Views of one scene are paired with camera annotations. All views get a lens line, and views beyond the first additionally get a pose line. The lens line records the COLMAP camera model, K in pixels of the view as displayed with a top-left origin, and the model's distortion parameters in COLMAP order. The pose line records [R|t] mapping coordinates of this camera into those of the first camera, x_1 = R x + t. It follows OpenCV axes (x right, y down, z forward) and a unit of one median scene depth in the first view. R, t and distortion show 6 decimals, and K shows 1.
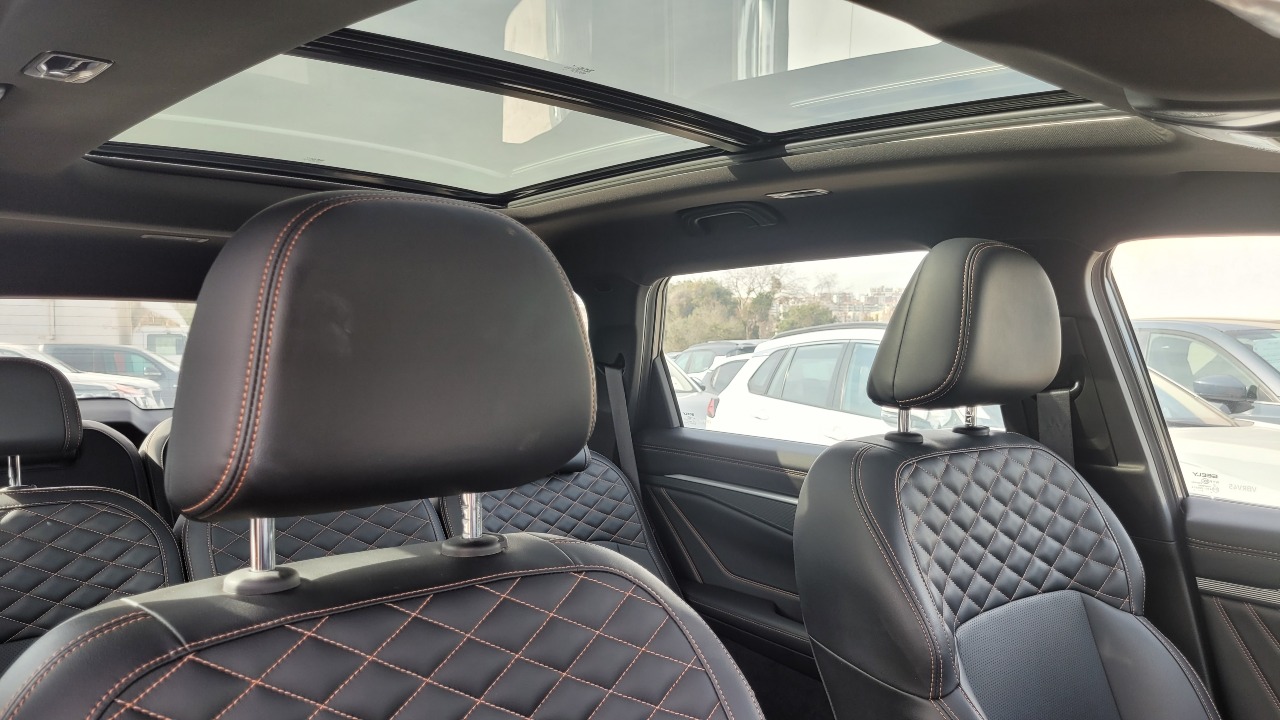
lens RADIAL K [[972.8, 0, 631.7], [0, 972.8, 381.6], [0, 0, 1]] dist [0.036059, -0.006075]
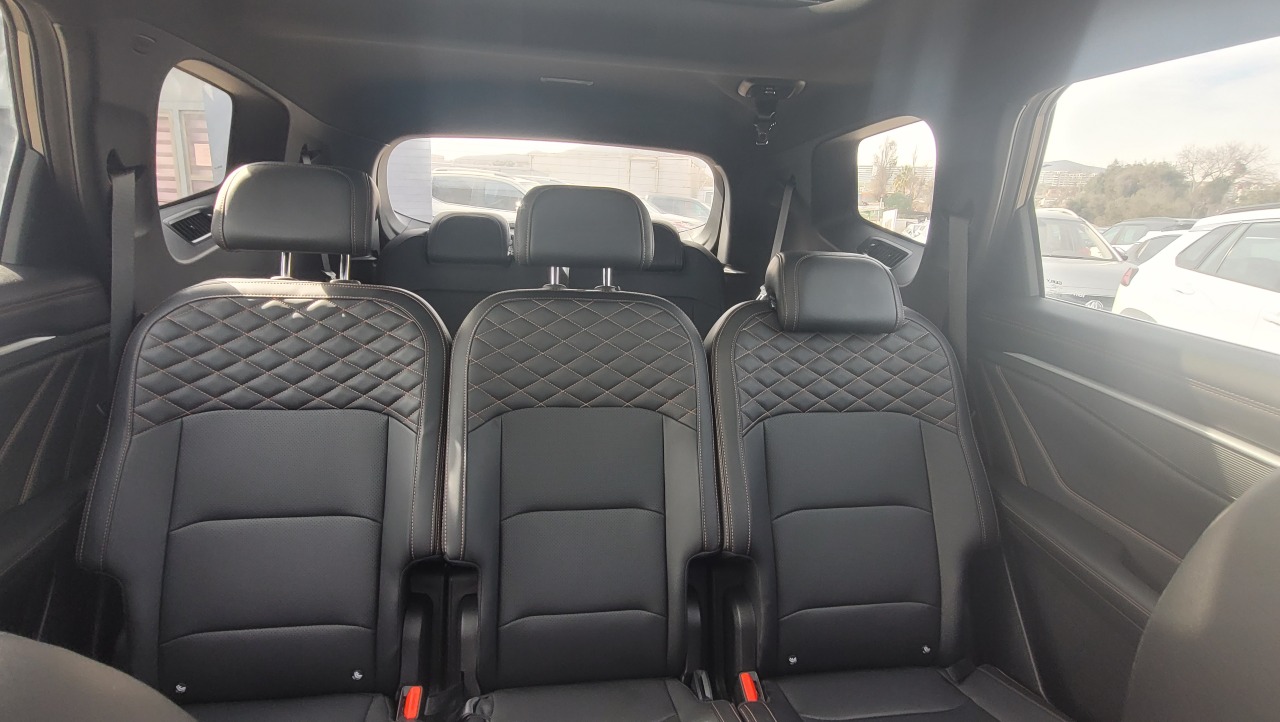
lens RADIAL K [[624.5, 0, 640.0], [0, 624.5, 361.0], [0, 0, 1]] dist [0.006595, -0.000685]
pose [[0.828770, 0.179666, -0.529963, 0.060823], [-0.069729, 0.972832, 0.220761, 0.006659], [0.555228, -0.146007, 0.818782, 0.376104]]
